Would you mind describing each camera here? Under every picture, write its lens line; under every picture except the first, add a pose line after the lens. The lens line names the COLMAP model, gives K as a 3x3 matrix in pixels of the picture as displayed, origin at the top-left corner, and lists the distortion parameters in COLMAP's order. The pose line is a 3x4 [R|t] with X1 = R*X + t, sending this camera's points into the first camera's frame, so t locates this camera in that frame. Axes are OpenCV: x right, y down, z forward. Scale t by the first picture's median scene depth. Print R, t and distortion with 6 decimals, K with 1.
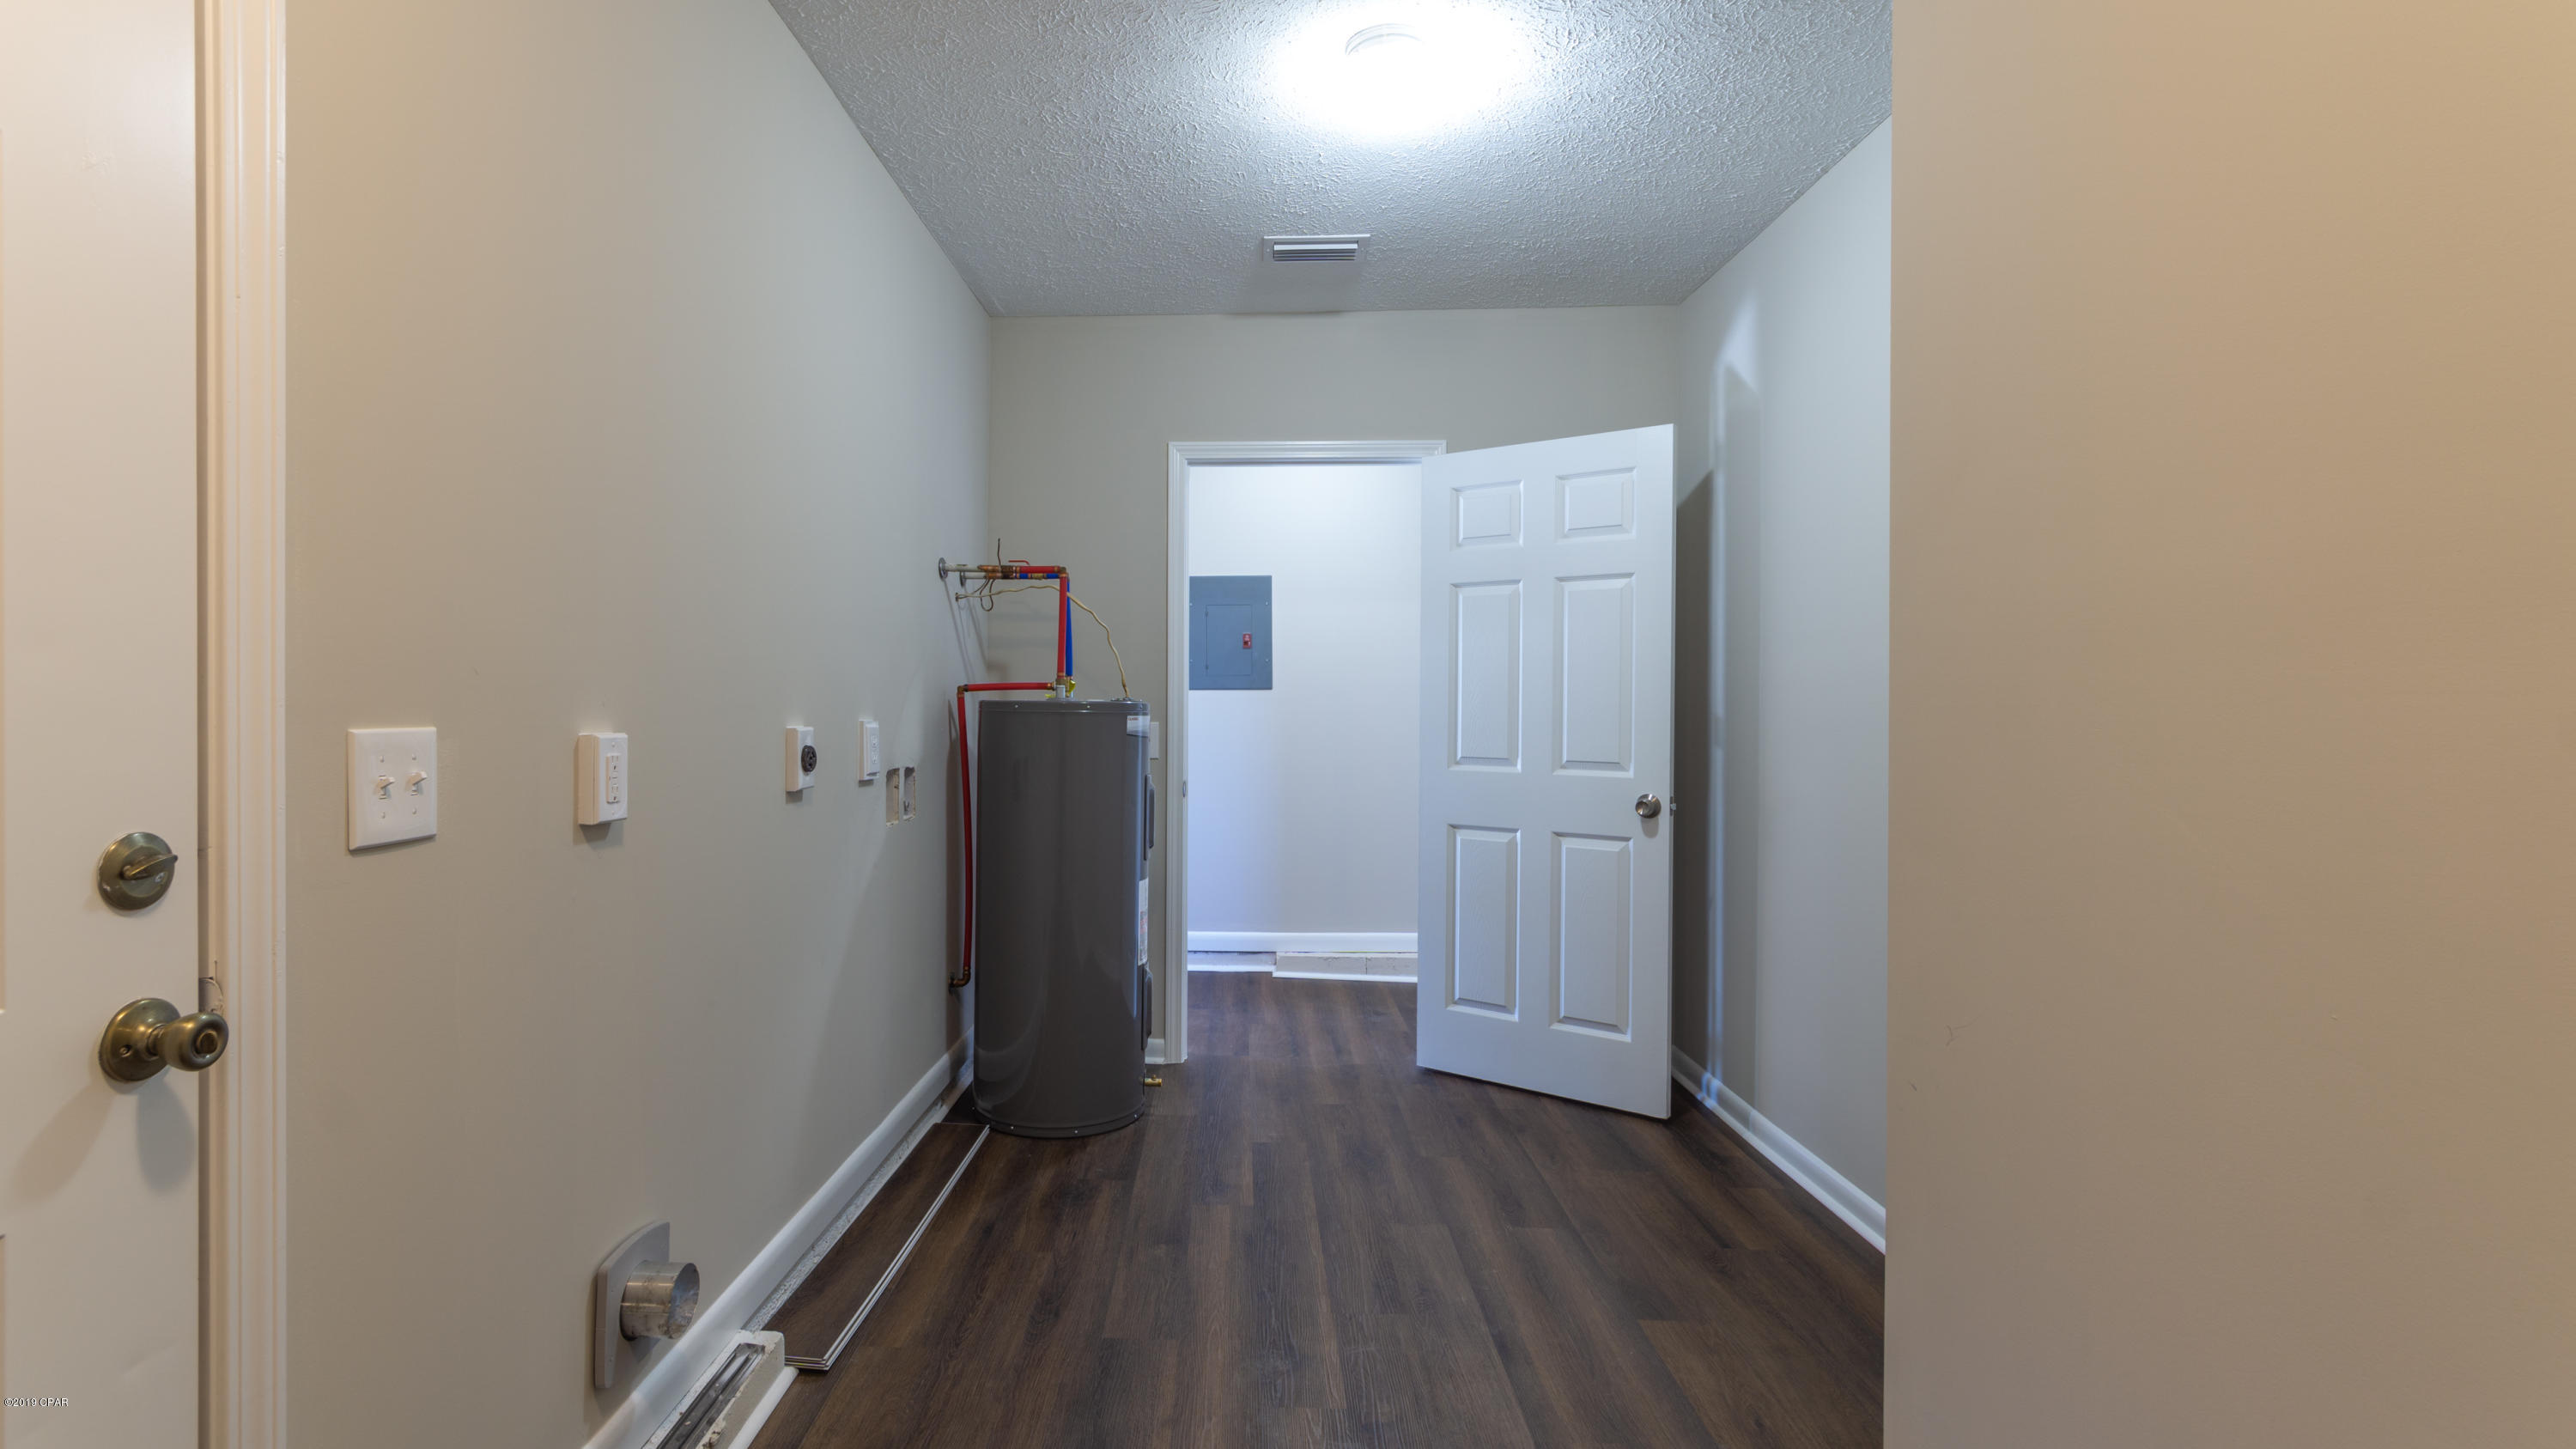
lens RADIAL K [[1175.7, 0, 1289.3], [0, 1175.7, 719.9], [0, 0, 1]] dist [0.003559, 0.000434]
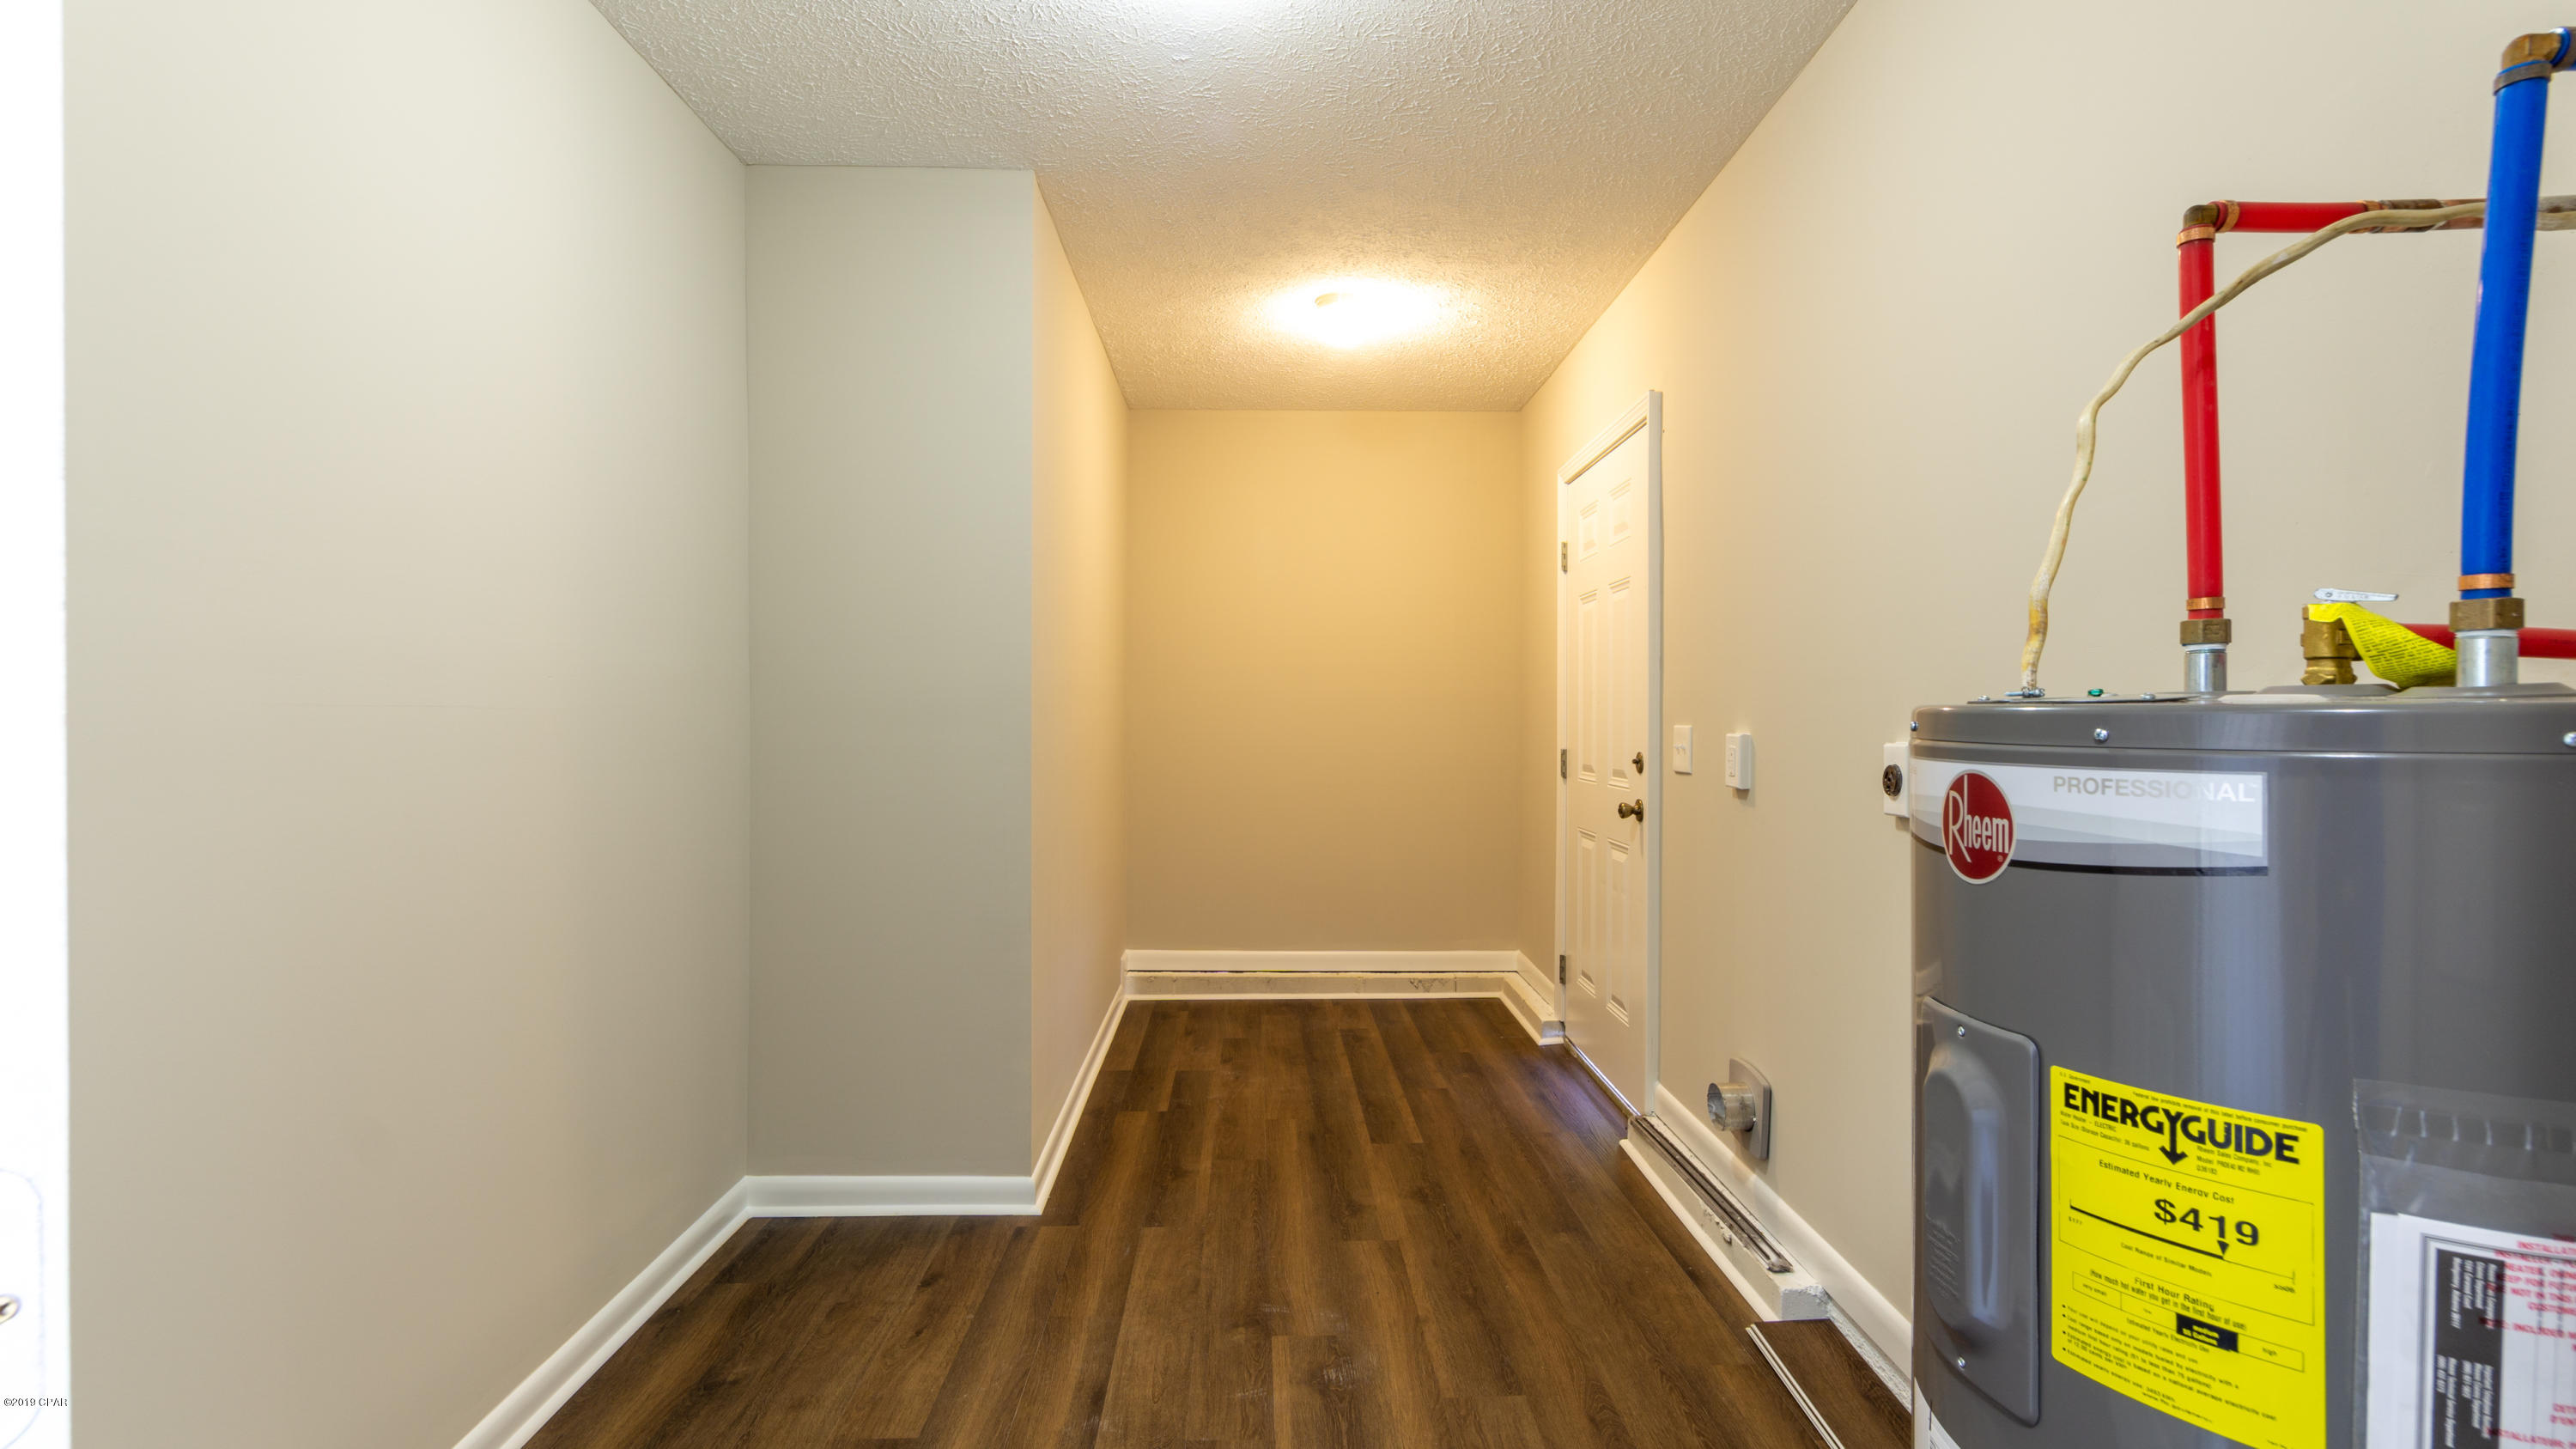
lens RADIAL K [[1175.7, 0, 1282.2], [0, 1175.7, 721.4], [0, 0, 1]] dist [0.003559, 0.000434]
pose [[-0.999829, -0.007019, 0.017094, 0.022028], [-0.006675, 0.999776, 0.020099, -0.029667], [-0.017232, 0.019982, -0.999652, 1.977193]]
